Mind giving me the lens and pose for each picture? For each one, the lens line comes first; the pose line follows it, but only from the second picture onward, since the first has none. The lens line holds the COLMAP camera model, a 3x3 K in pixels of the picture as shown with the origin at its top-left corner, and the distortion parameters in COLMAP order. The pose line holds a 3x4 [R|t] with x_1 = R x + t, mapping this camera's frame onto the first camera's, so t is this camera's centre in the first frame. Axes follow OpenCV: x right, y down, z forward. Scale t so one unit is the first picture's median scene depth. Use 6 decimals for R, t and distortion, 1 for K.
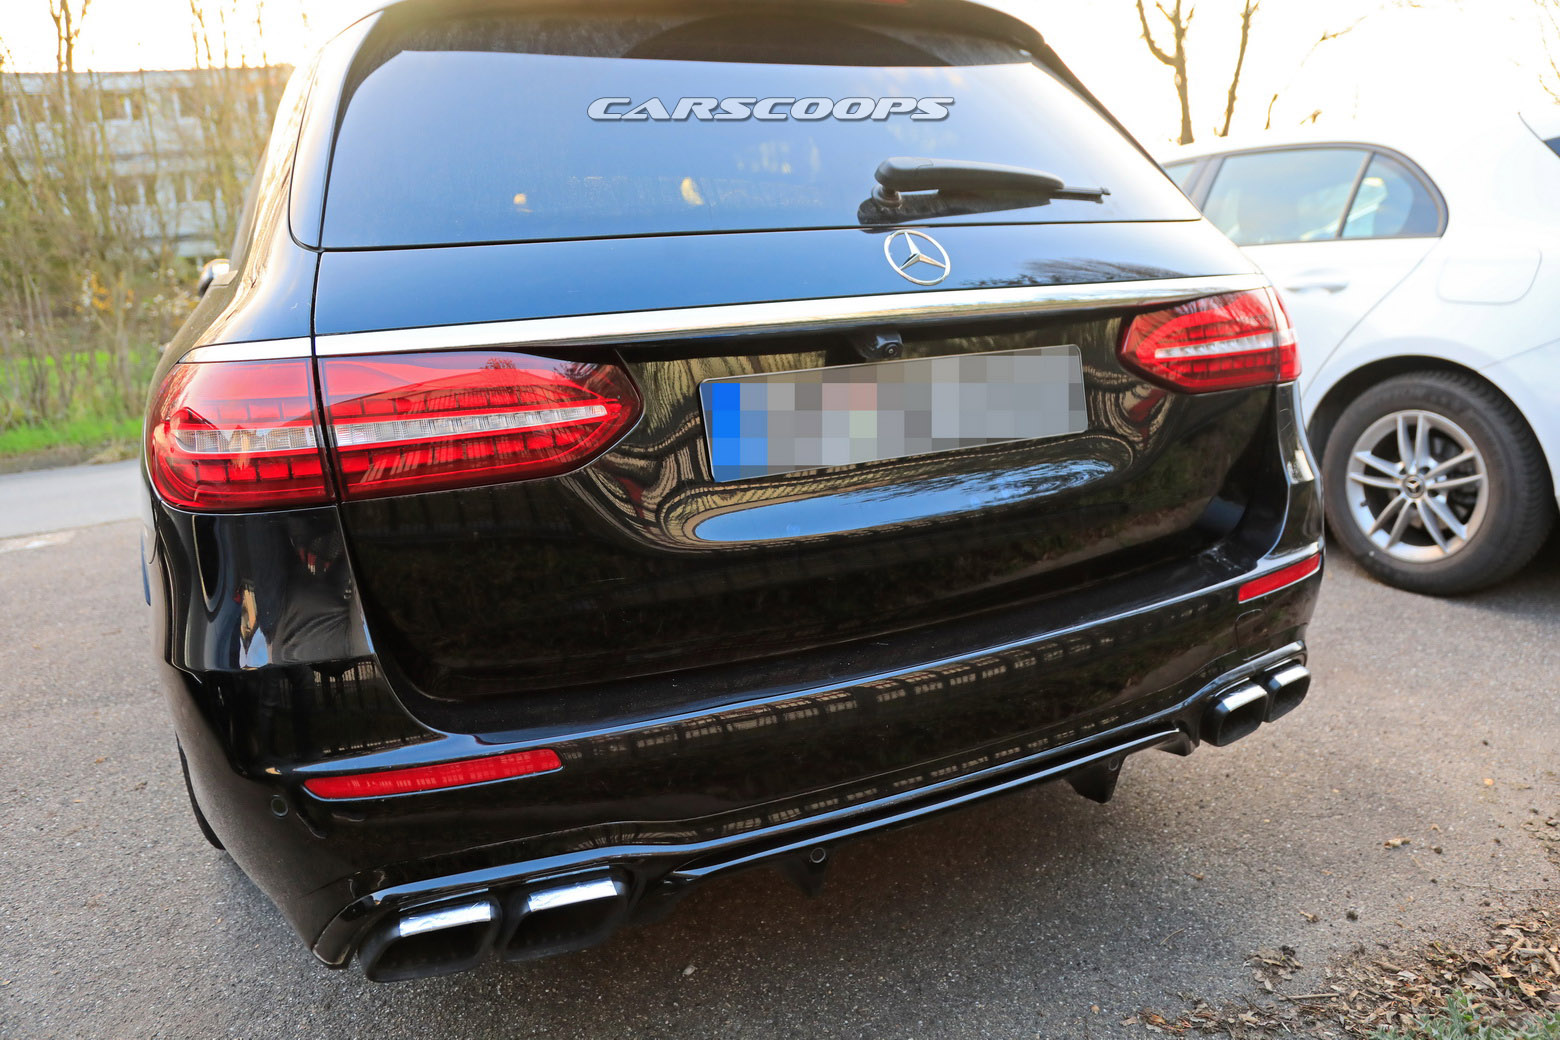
lens RADIAL K [[1064.7, 0, 808.5], [0, 1064.7, 520.2], [0, 0, 1]] dist [-0.124298, 0.067586]
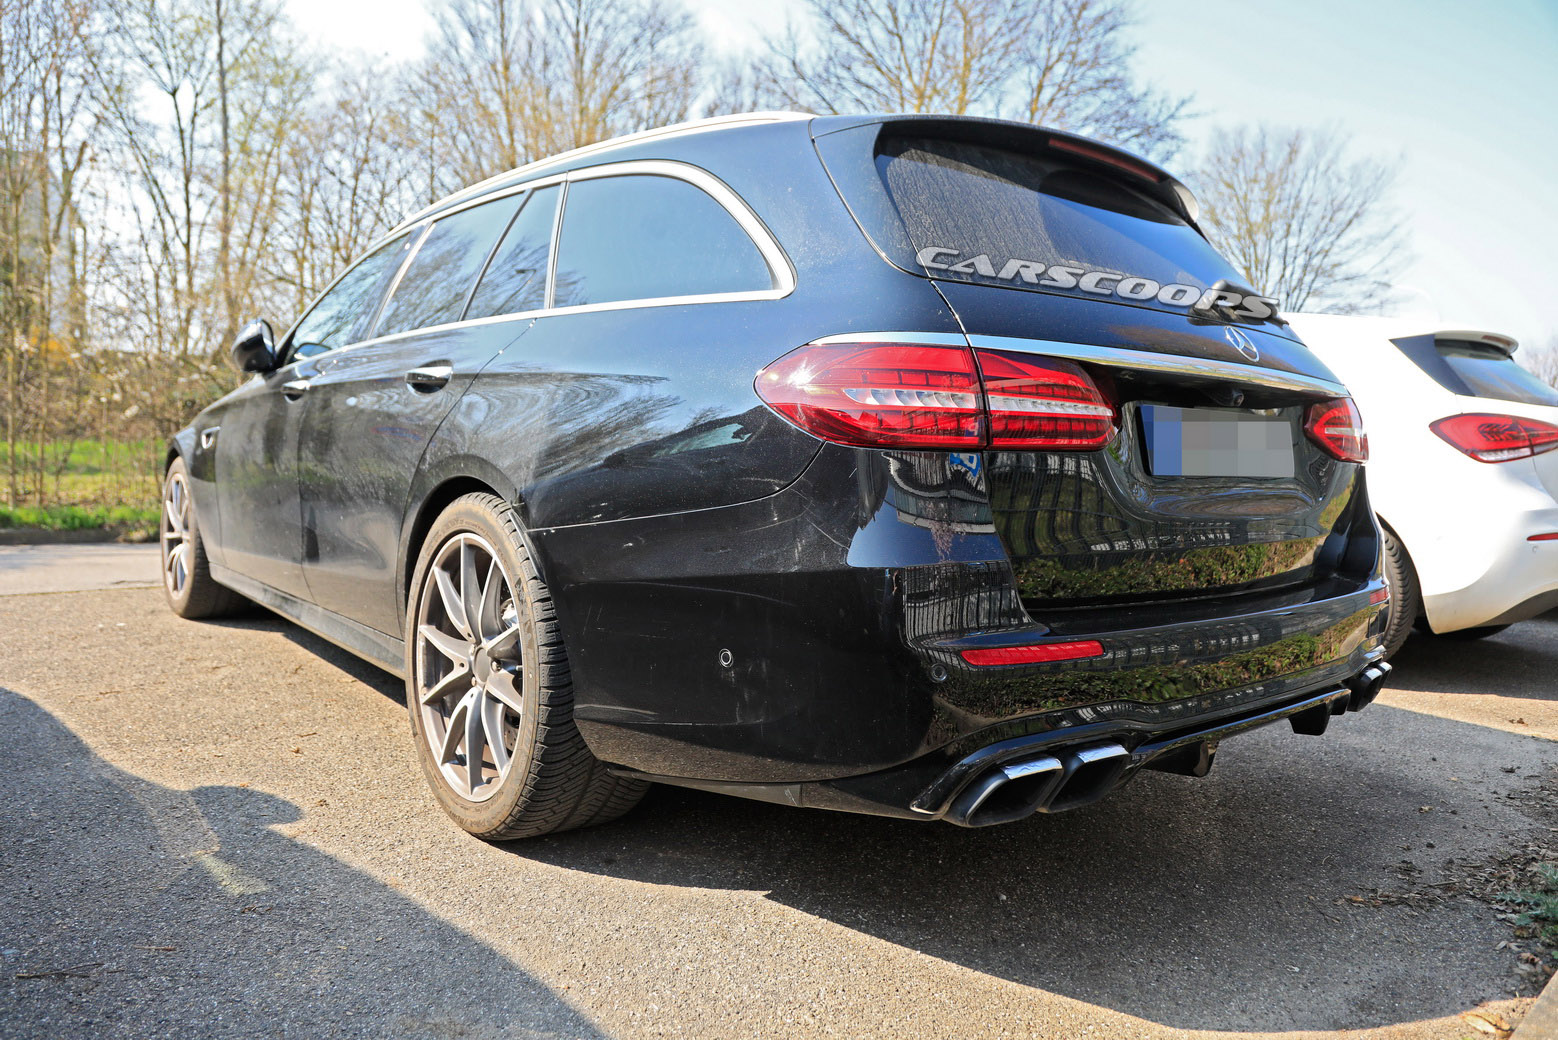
lens RADIAL K [[1090.1, 0, 794.4], [0, 1090.1, 511.5], [0, 0, 1]] dist [-0.127606, 0.070619]
pose [[0.966899, 0.066480, 0.246348, -0.705127], [-0.024523, 0.985204, -0.169620, 0.212049], [-0.253979, 0.157964, 0.954223, -0.204432]]
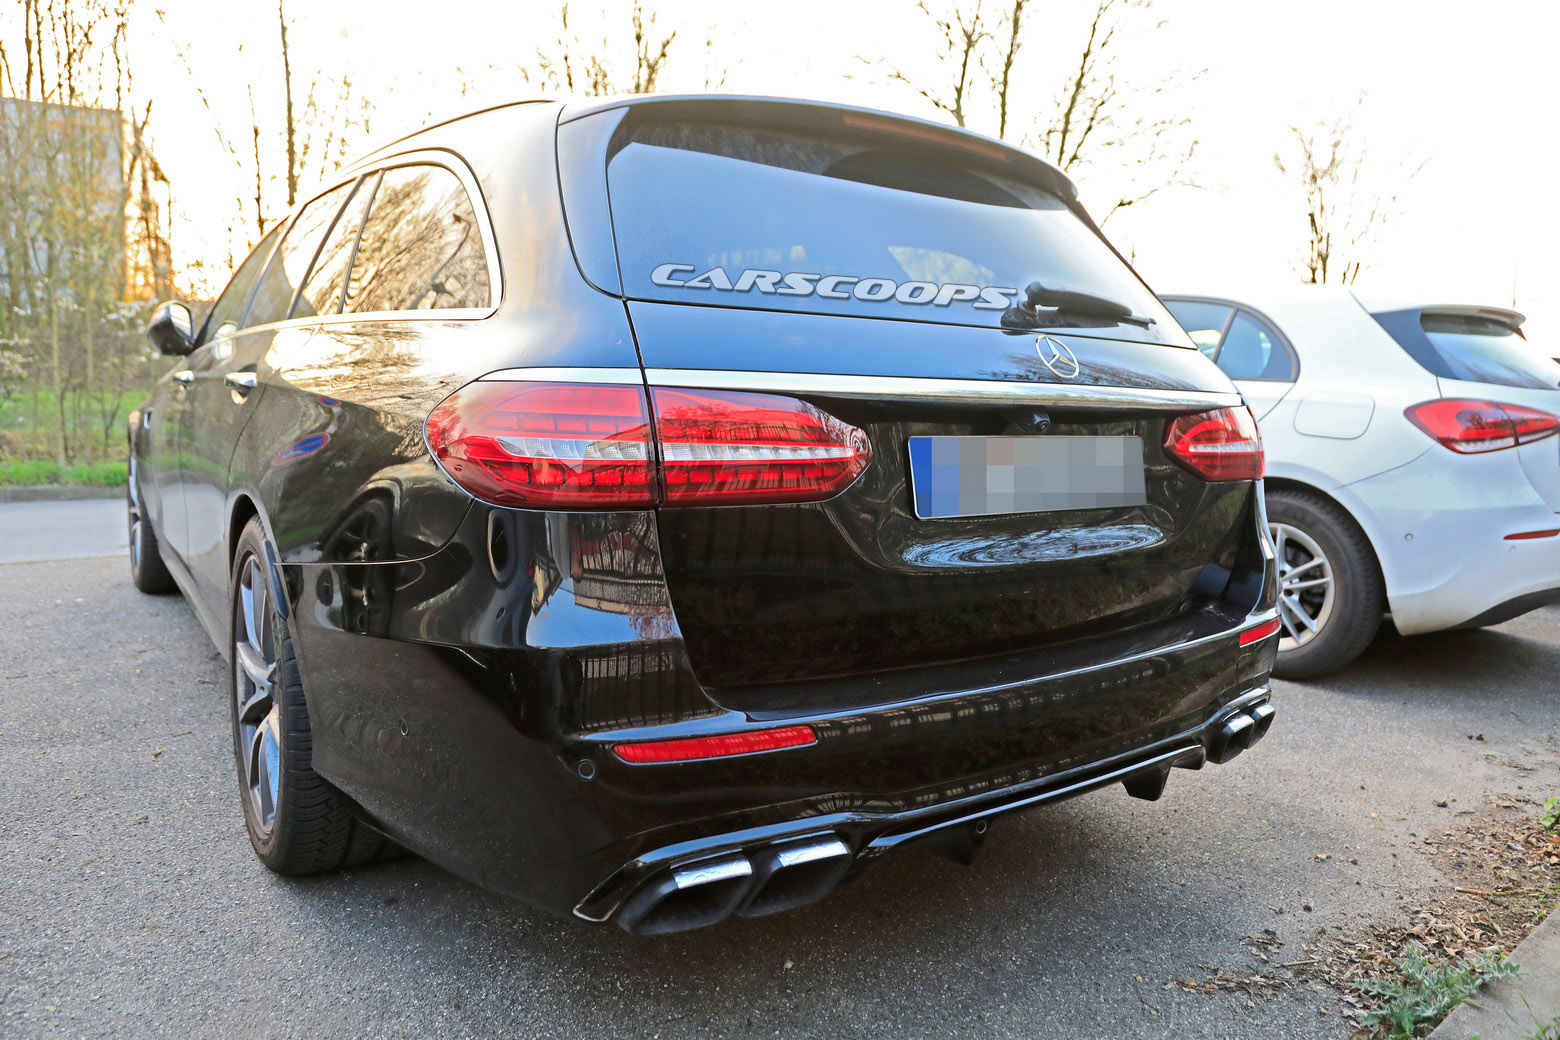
lens RADIAL K [[1064.7, 0, 808.5], [0, 1064.7, 520.2], [0, 0, 1]] dist [-0.124298, 0.067586]
pose [[0.978377, 0.060463, 0.197793, -0.350900], [-0.039672, 0.993420, -0.107441, 0.080578], [-0.202988, 0.097271, 0.974338, -0.142104]]
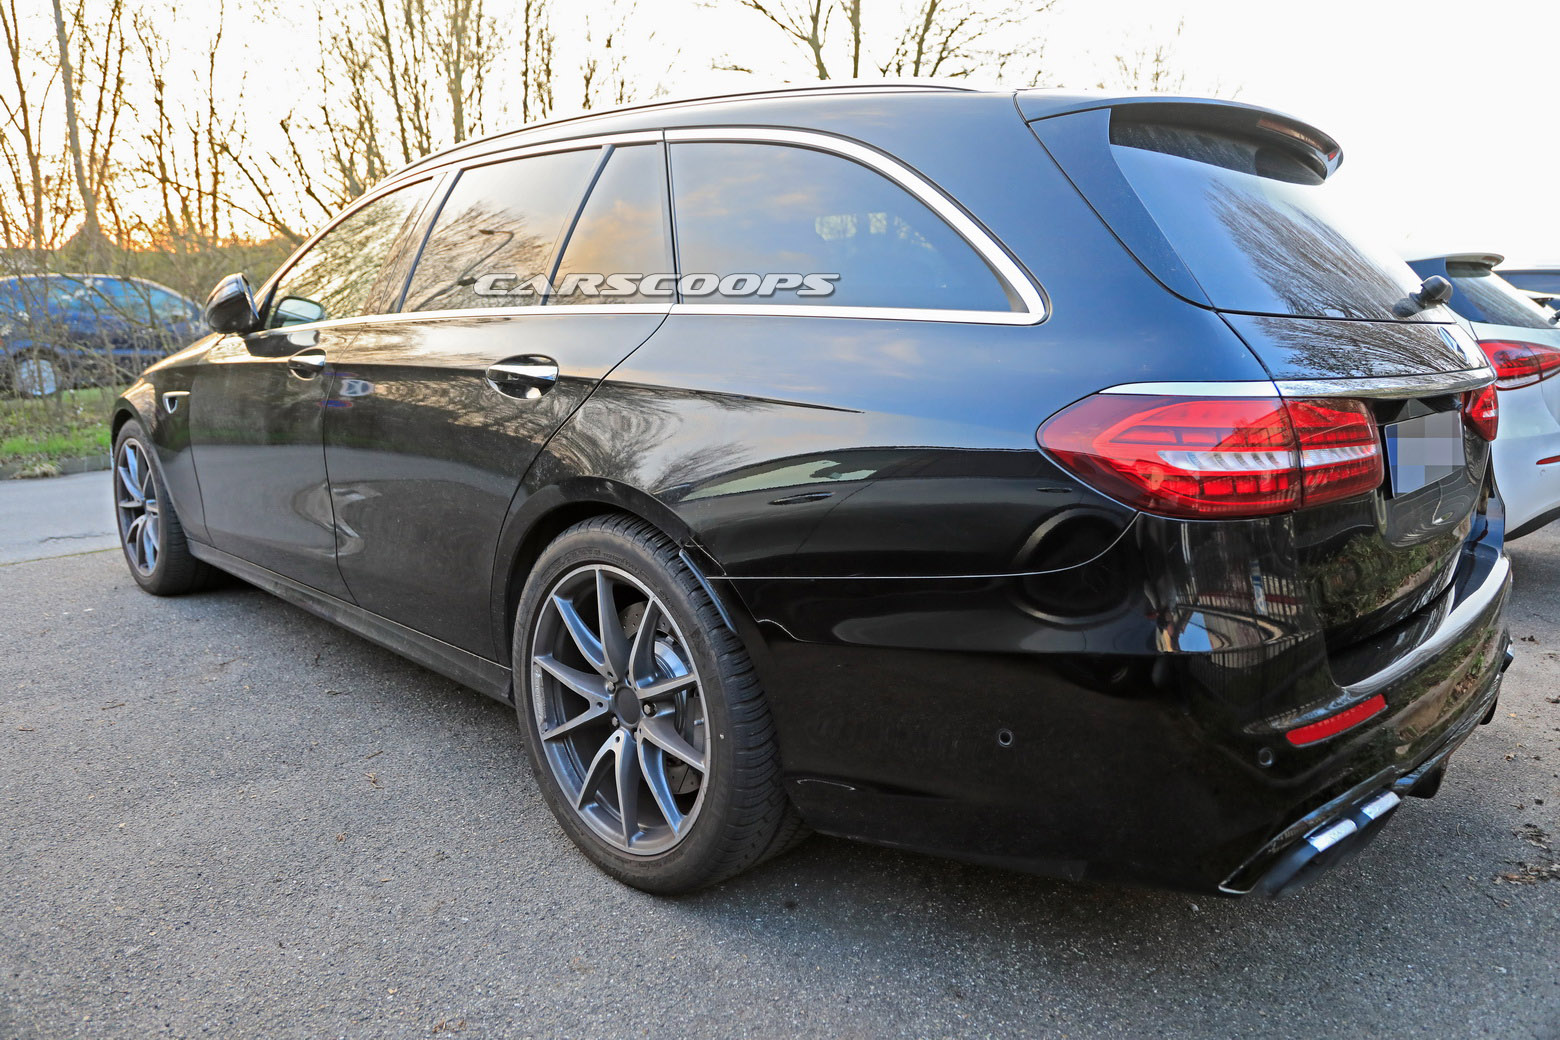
lens RADIAL K [[1064.7, 0, 808.5], [0, 1064.7, 520.2], [0, 0, 1]] dist [-0.124298, 0.067586]
pose [[0.932906, -0.011034, 0.359950, -0.988475], [0.028557, 0.998650, -0.043401, 0.021806], [-0.358985, 0.050768, 0.931961, 0.018654]]
